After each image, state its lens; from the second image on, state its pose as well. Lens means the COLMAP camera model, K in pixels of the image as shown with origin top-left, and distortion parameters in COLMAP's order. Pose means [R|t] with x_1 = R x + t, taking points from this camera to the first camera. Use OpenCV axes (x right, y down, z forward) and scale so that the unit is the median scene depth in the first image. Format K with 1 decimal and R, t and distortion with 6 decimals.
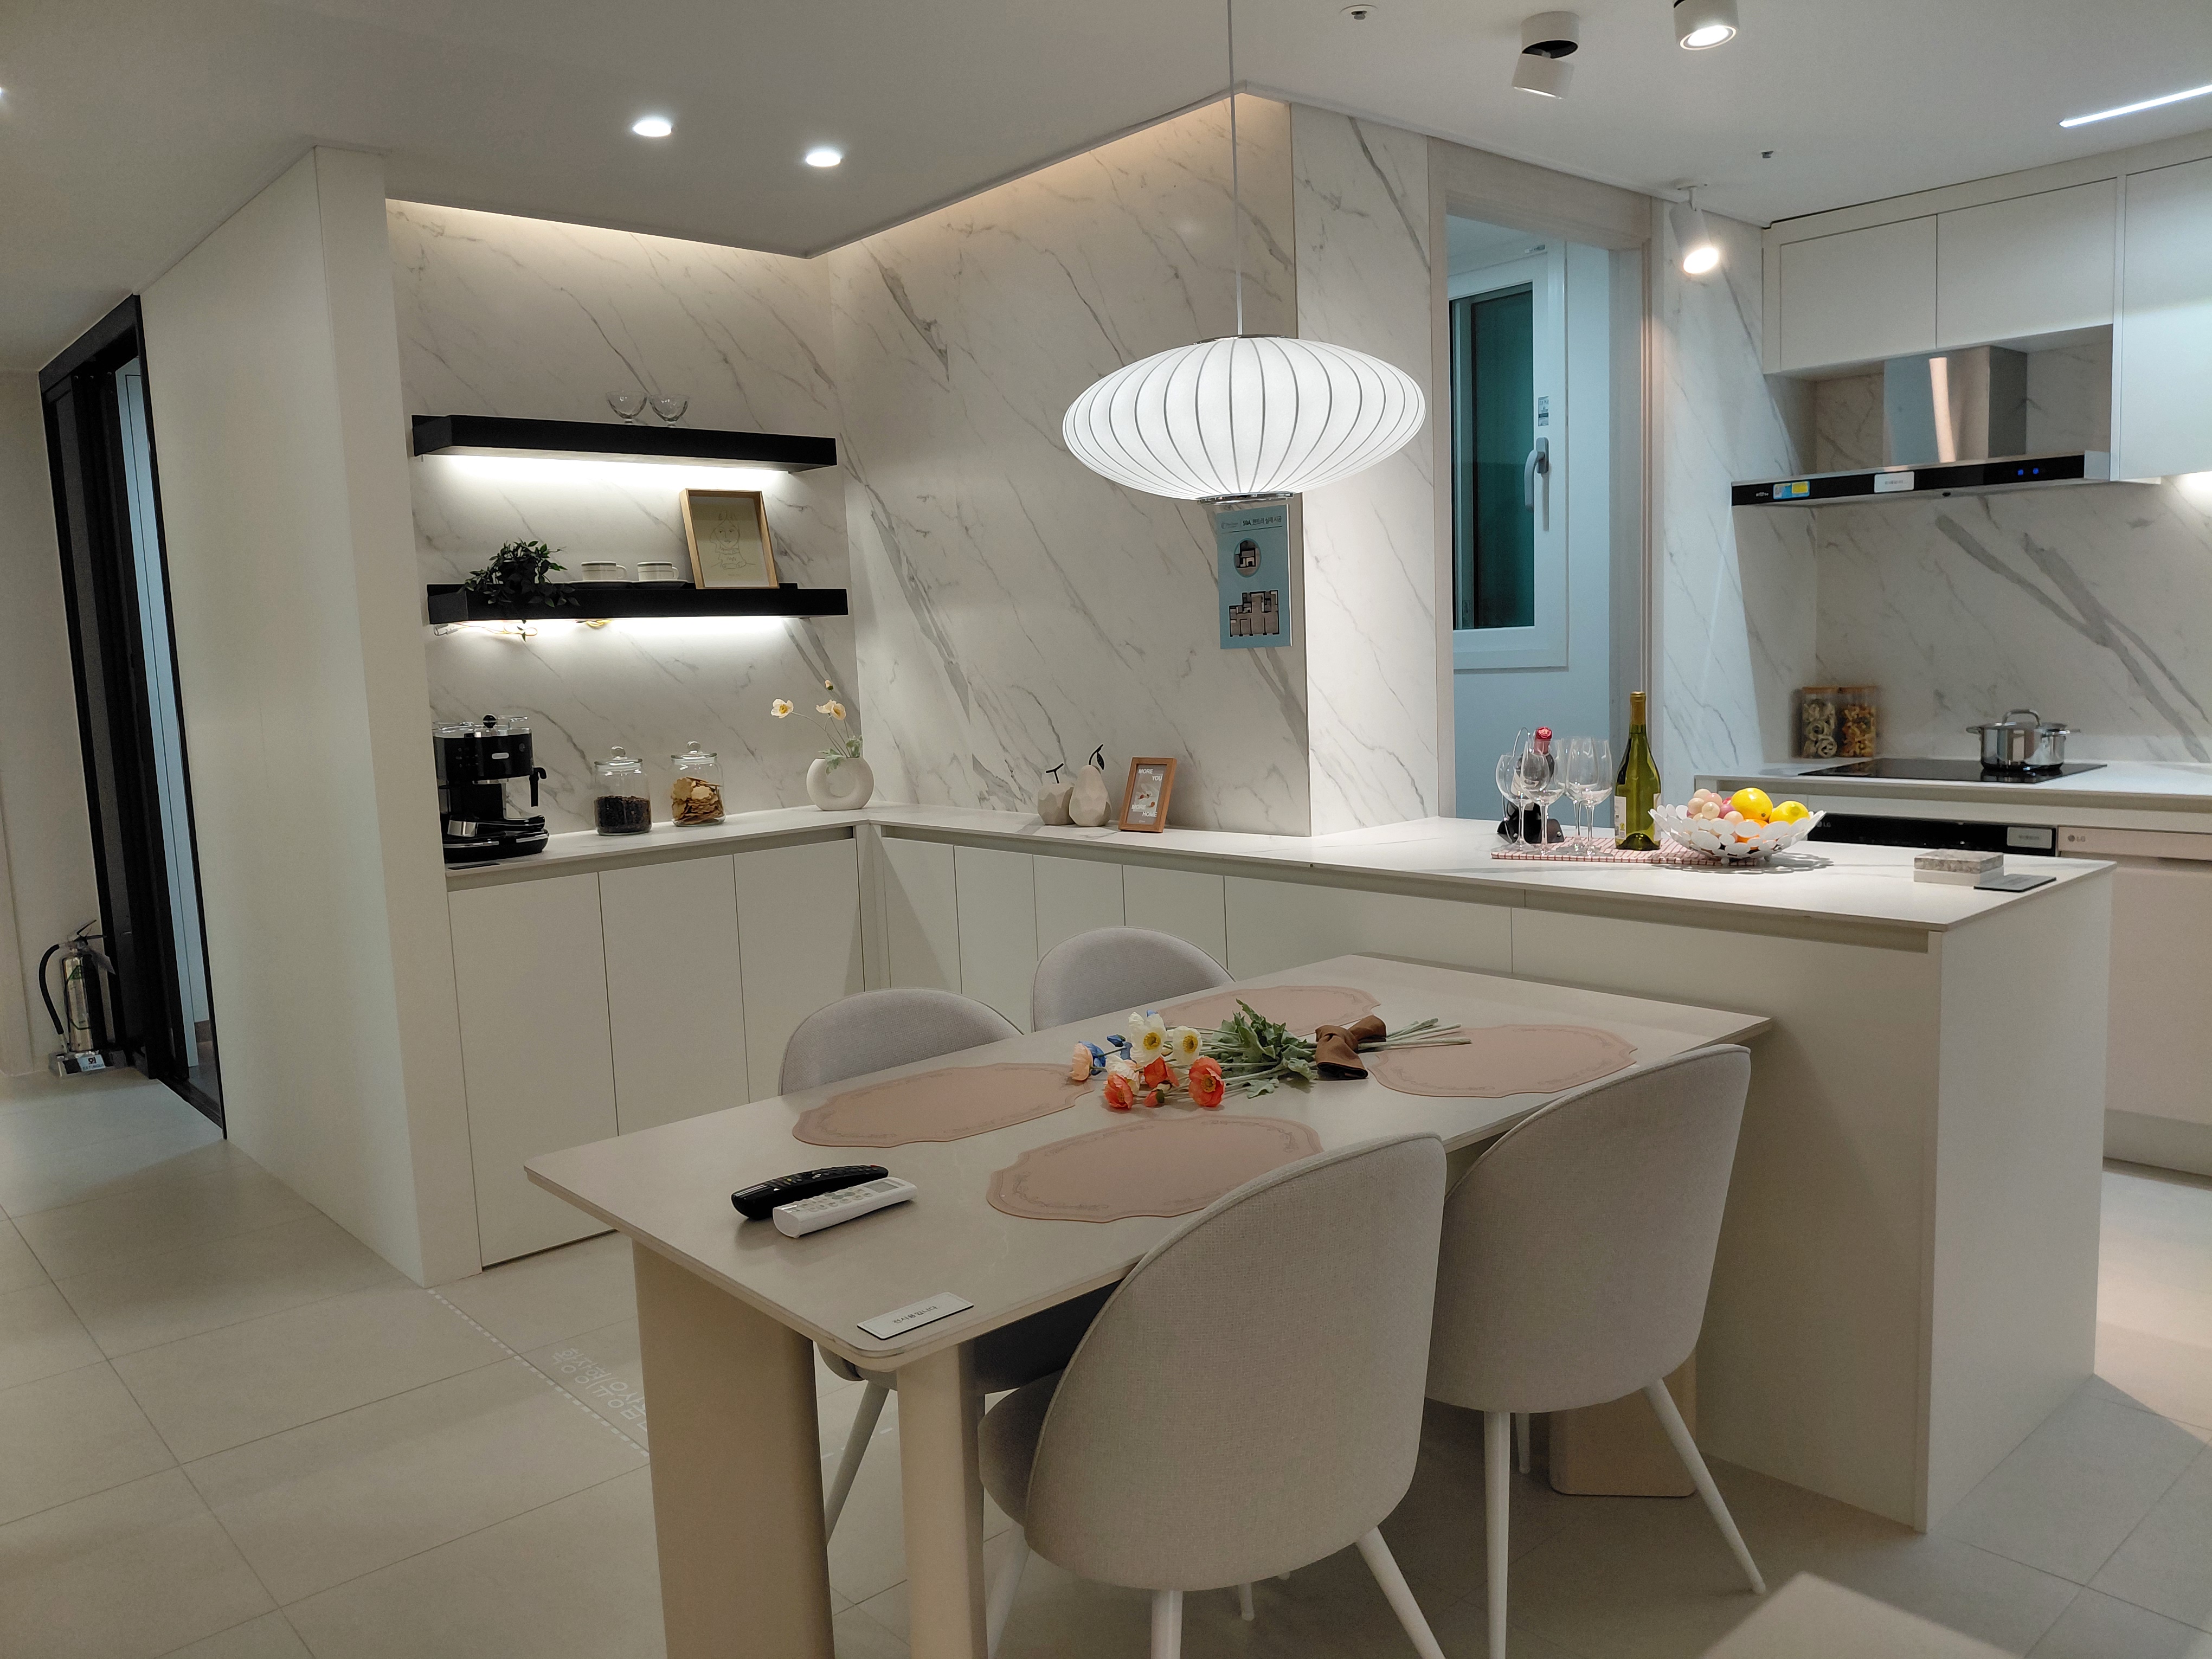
lens RADIAL K [[1658.1, 0, 1103.5], [0, 1658.1, 827.8], [0, 0, 1]] dist [-0.004302, -0.007308]
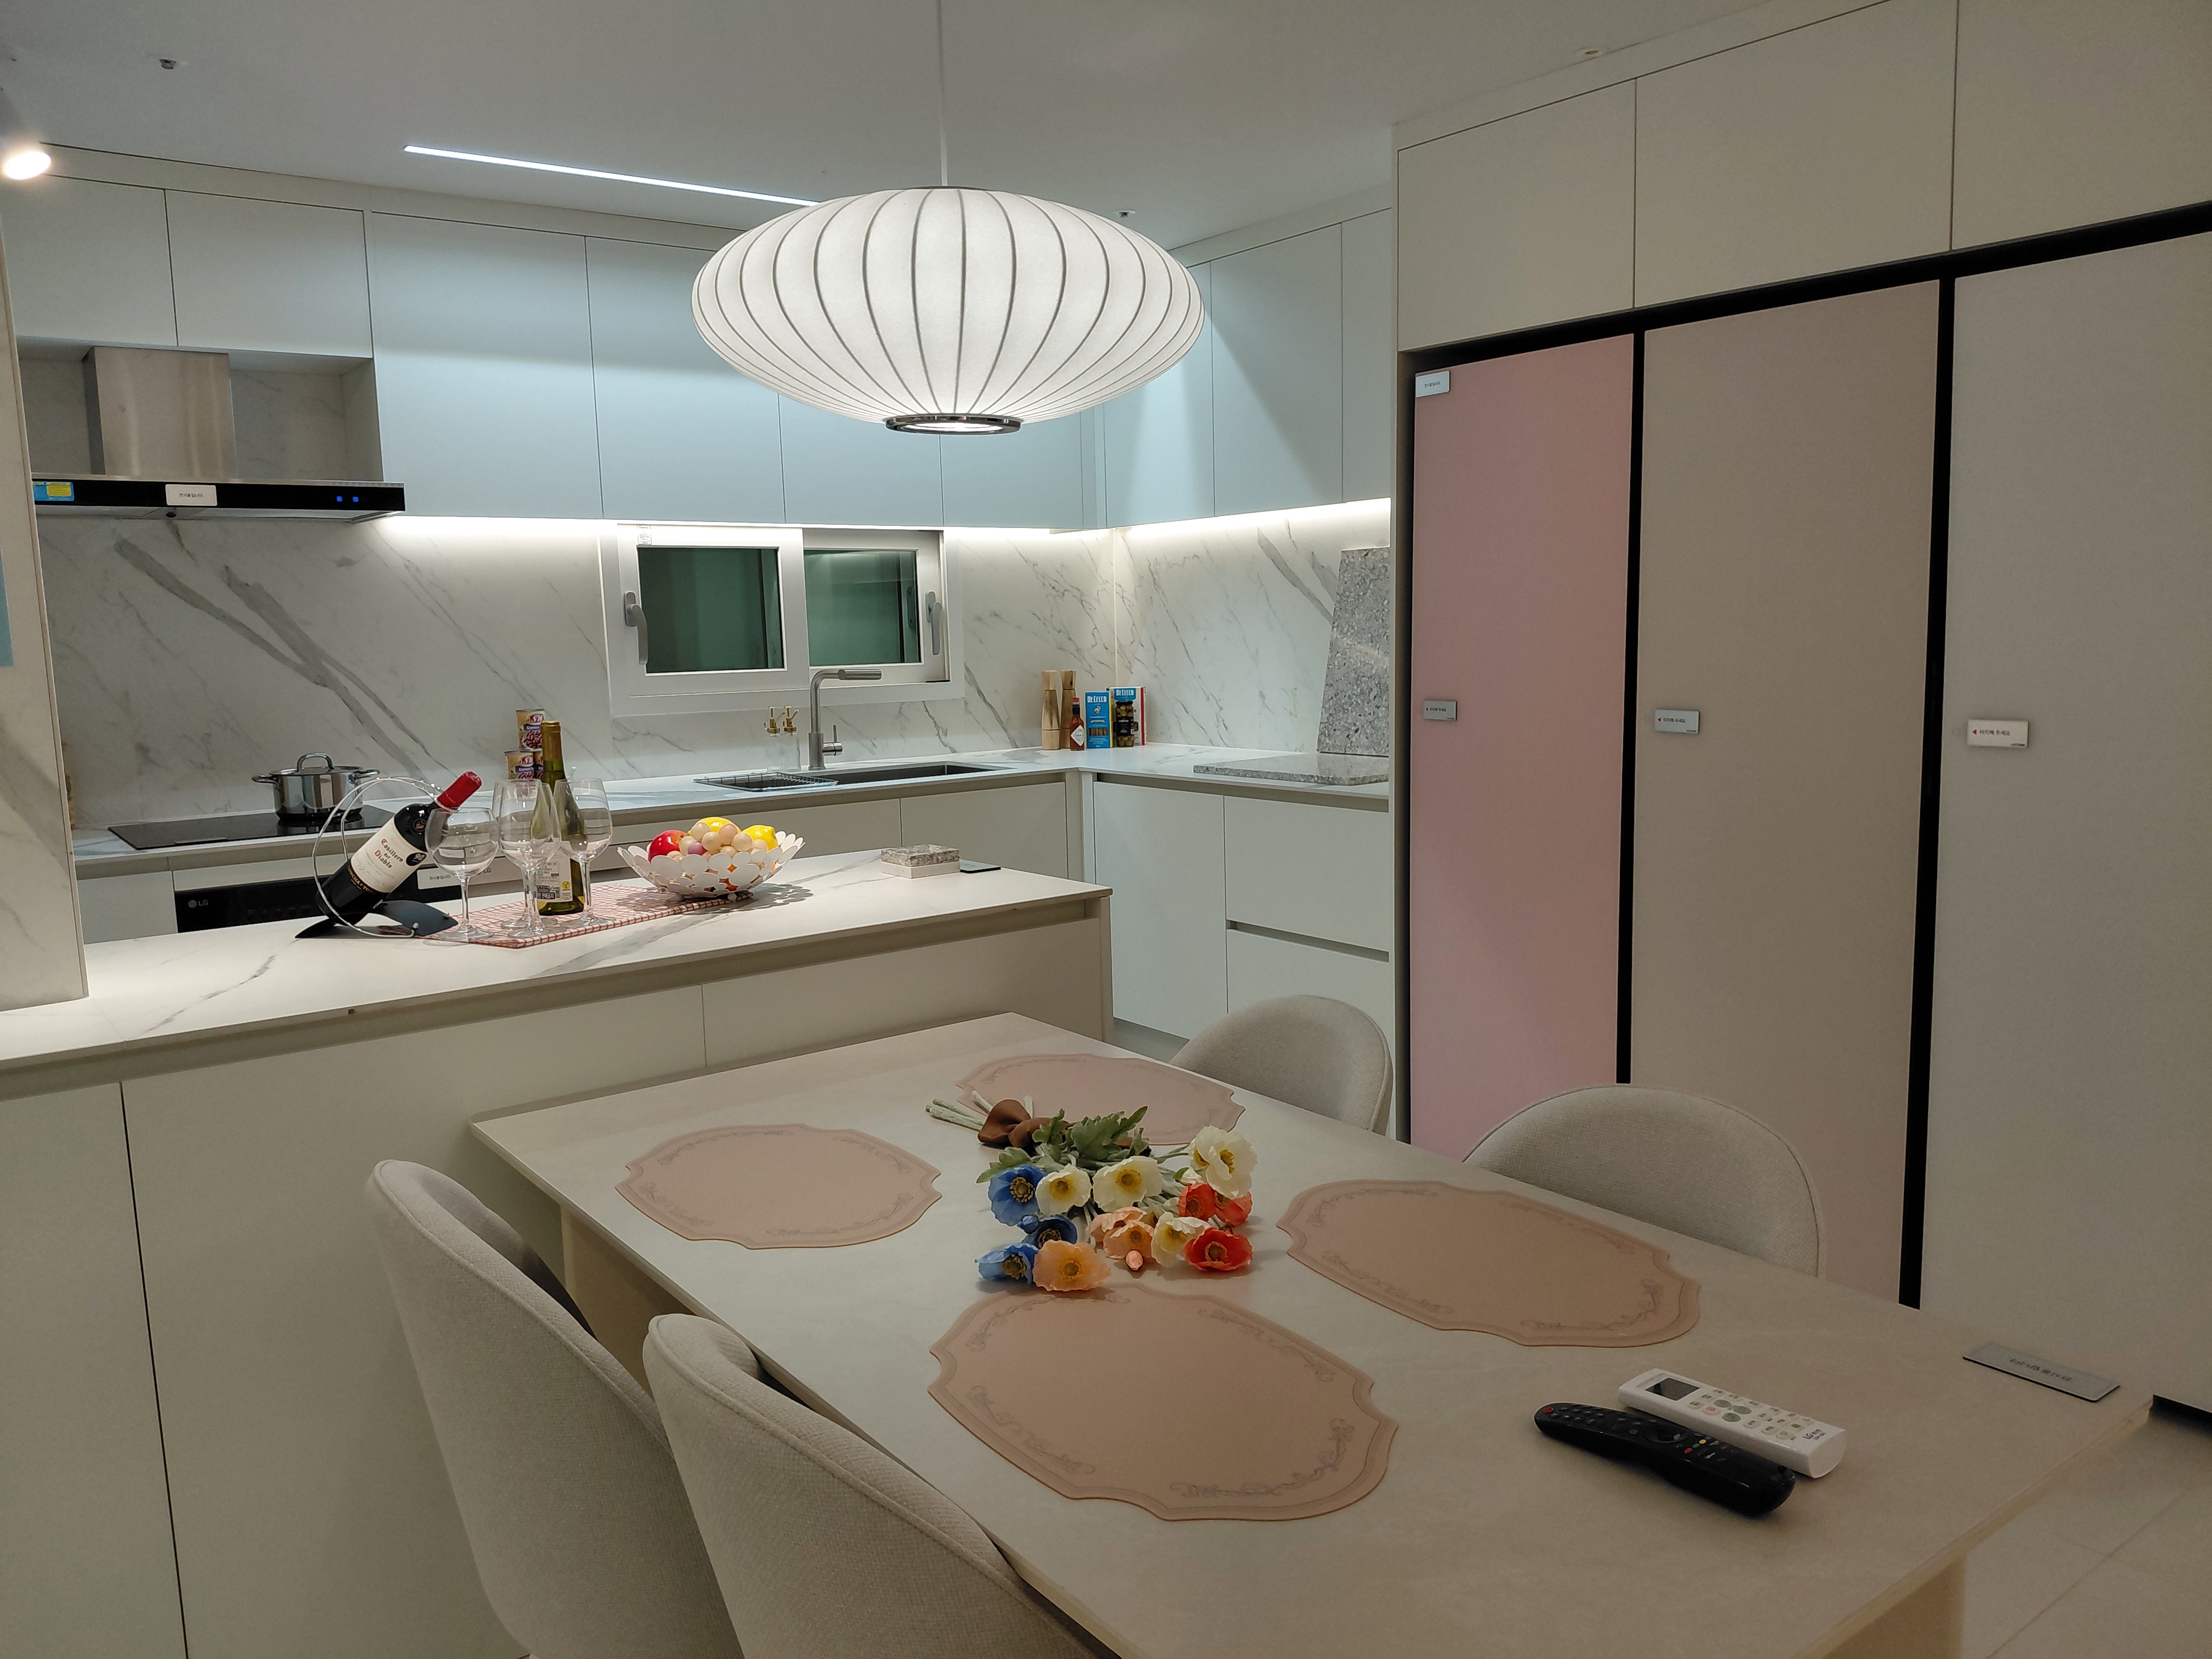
lens RADIAL K [[1658.1, 0, 1102.4], [0, 1658.1, 834.9], [0, 0, 1]] dist [-0.004302, -0.007308]
pose [[0.095938, -0.094979, 0.990846, -0.331736], [0.140895, 0.986710, 0.080940, -0.038682], [-0.985365, 0.131840, 0.108045, 0.462778]]
